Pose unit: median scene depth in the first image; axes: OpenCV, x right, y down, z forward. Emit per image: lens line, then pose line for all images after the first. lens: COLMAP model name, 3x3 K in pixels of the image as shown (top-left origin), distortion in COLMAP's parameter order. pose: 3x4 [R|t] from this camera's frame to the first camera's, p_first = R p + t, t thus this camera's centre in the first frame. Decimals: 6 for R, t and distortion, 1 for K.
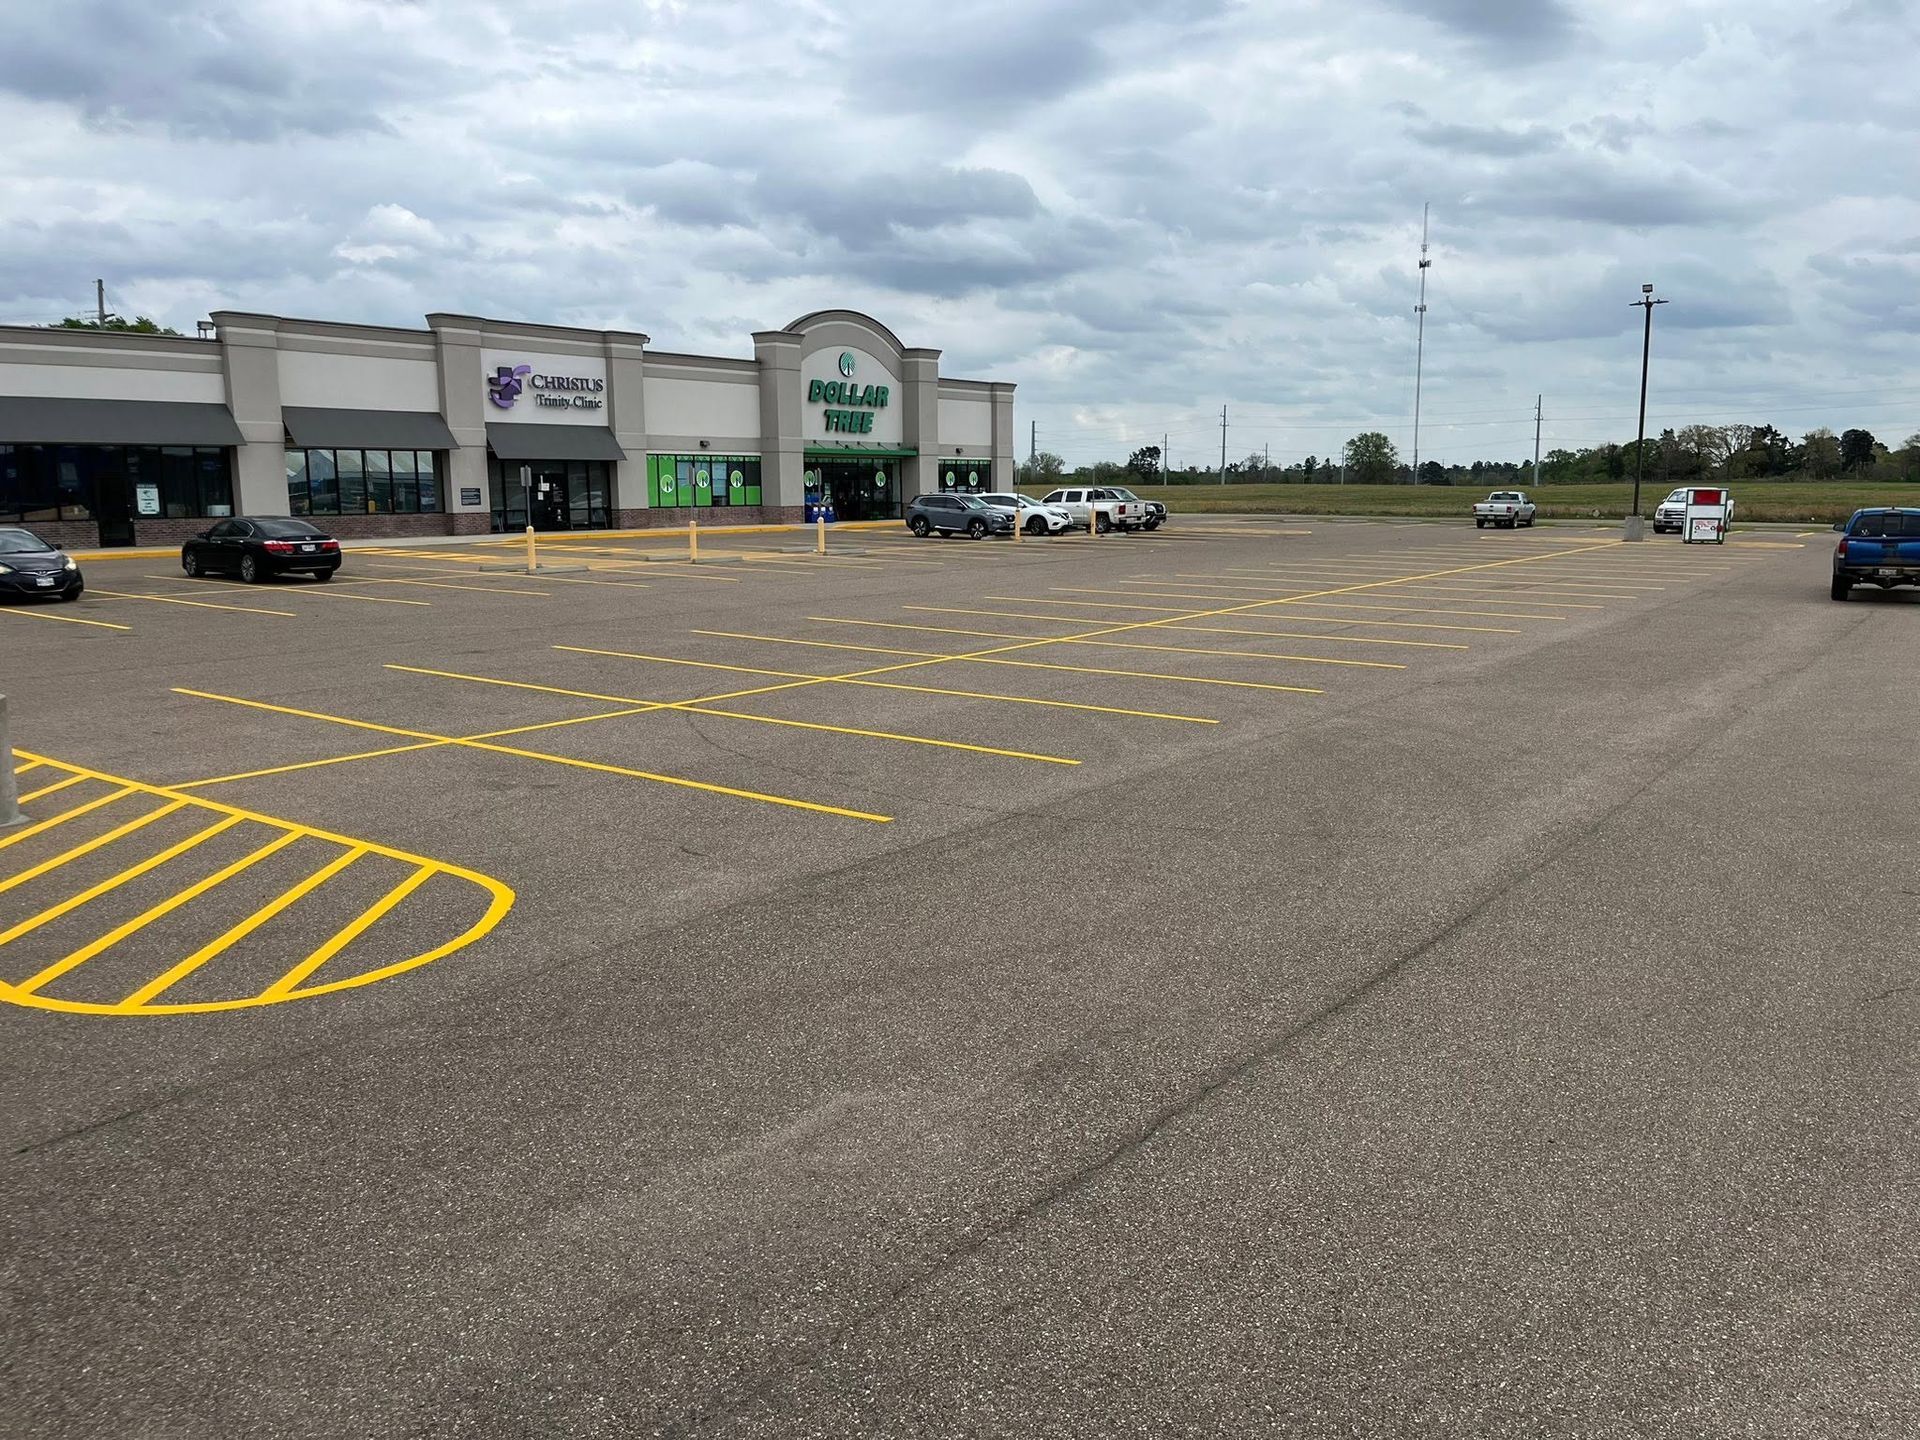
lens RADIAL K [[1406.6, 0, 960.0], [0, 1406.6, 720.0], [0, 0, 1]] dist [0.002708, -0.001427]
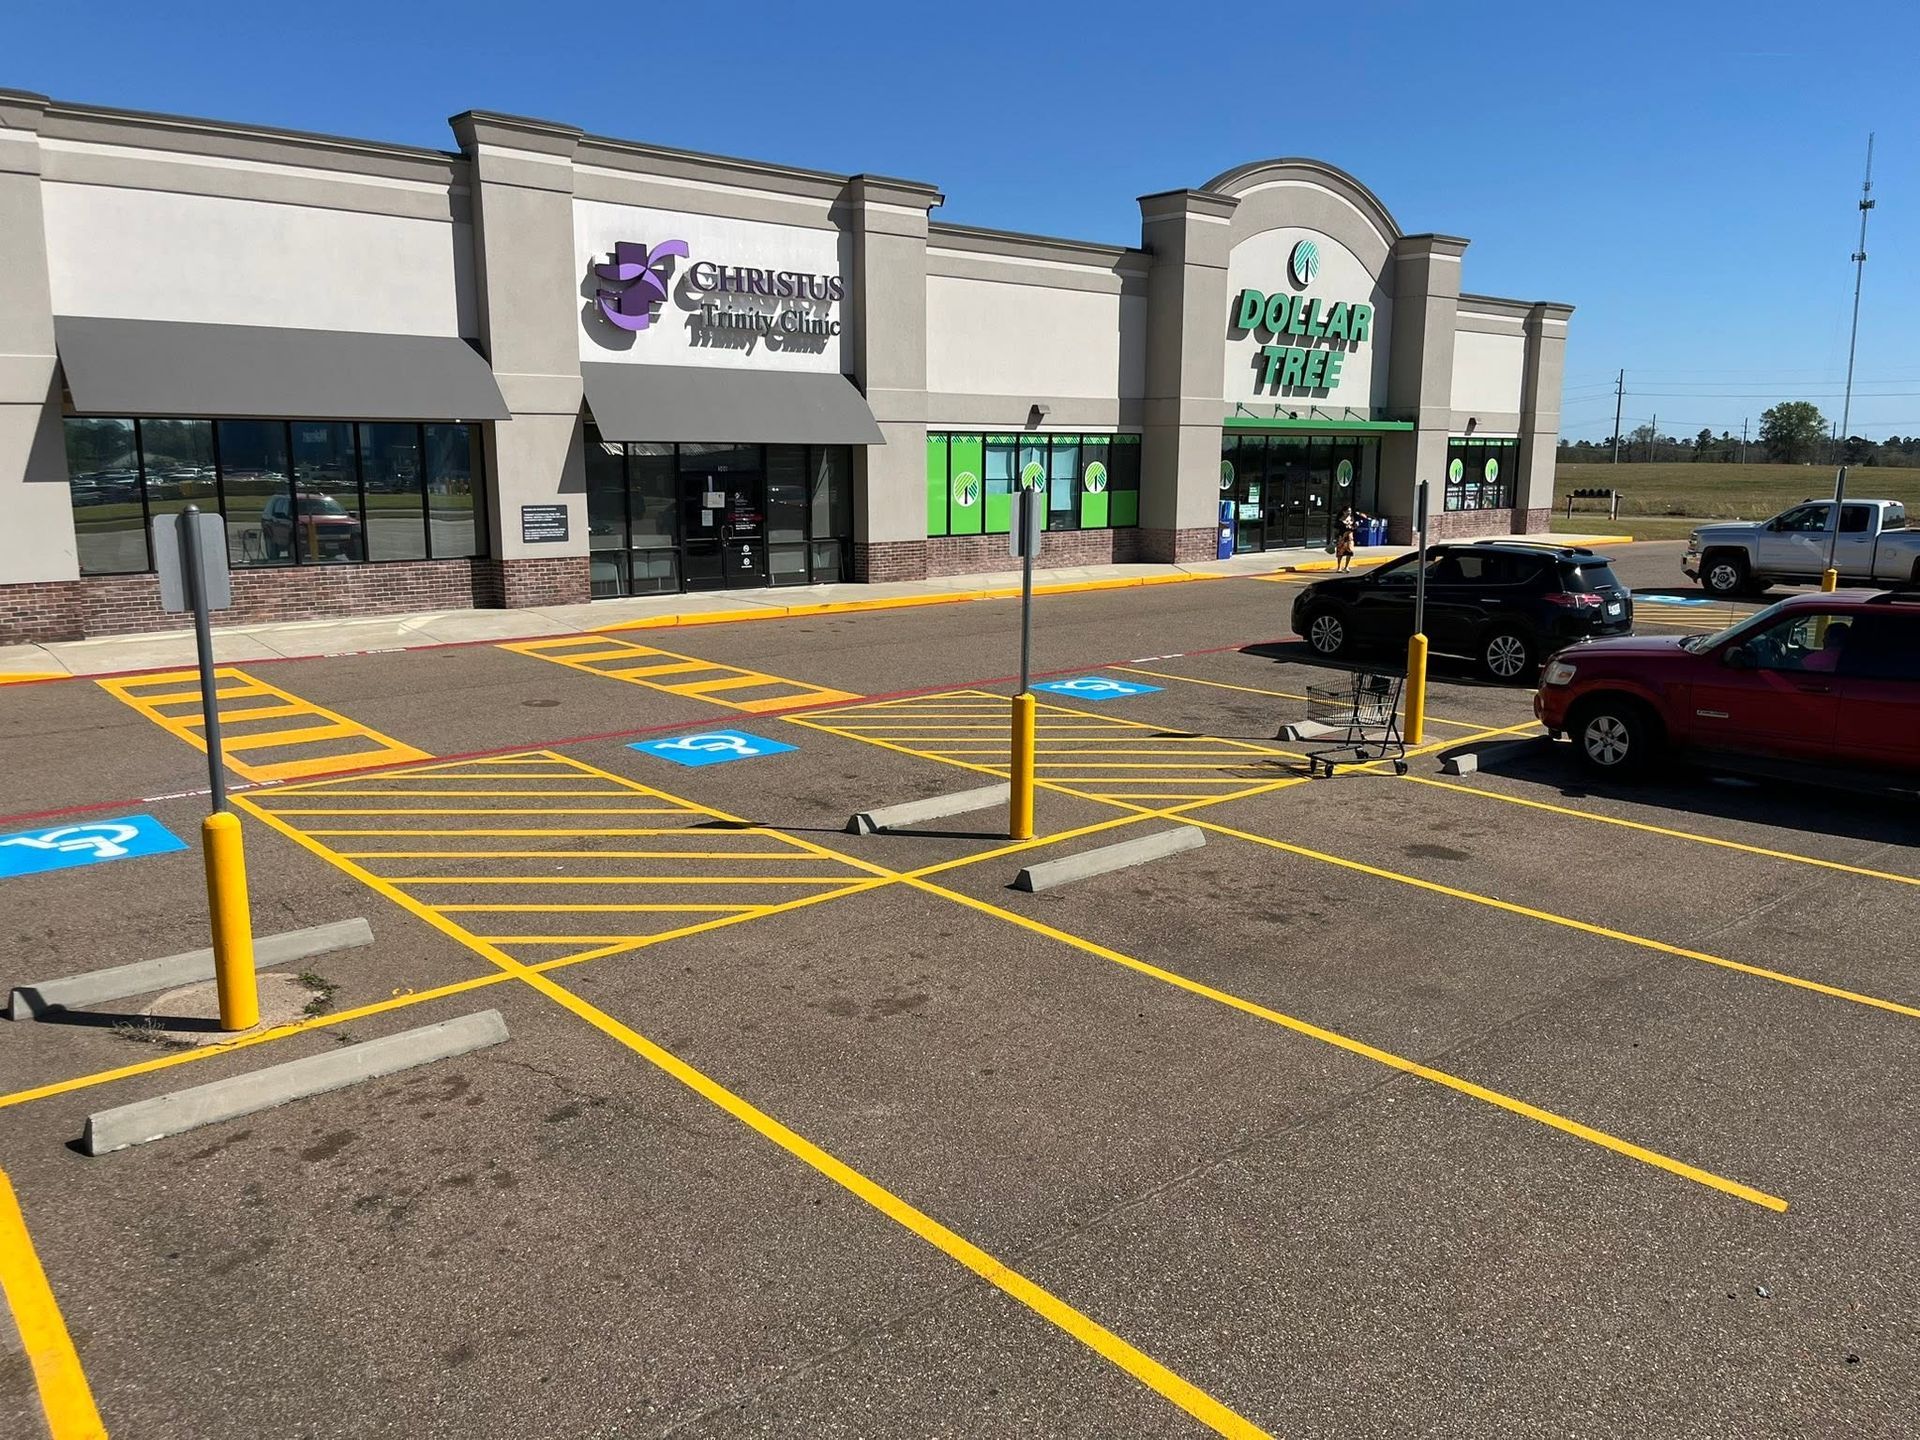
lens RADIAL K [[1422.1, 0, 960.0], [0, 1422.1, 720.0], [0, 0, 1]] dist [0.086300, -0.158481]
pose [[0.976564, 0.043540, -0.210778, -0.093494], [-0.040440, 0.999001, 0.019002, -0.090768], [0.211395, -0.010033, 0.977349, 0.474121]]
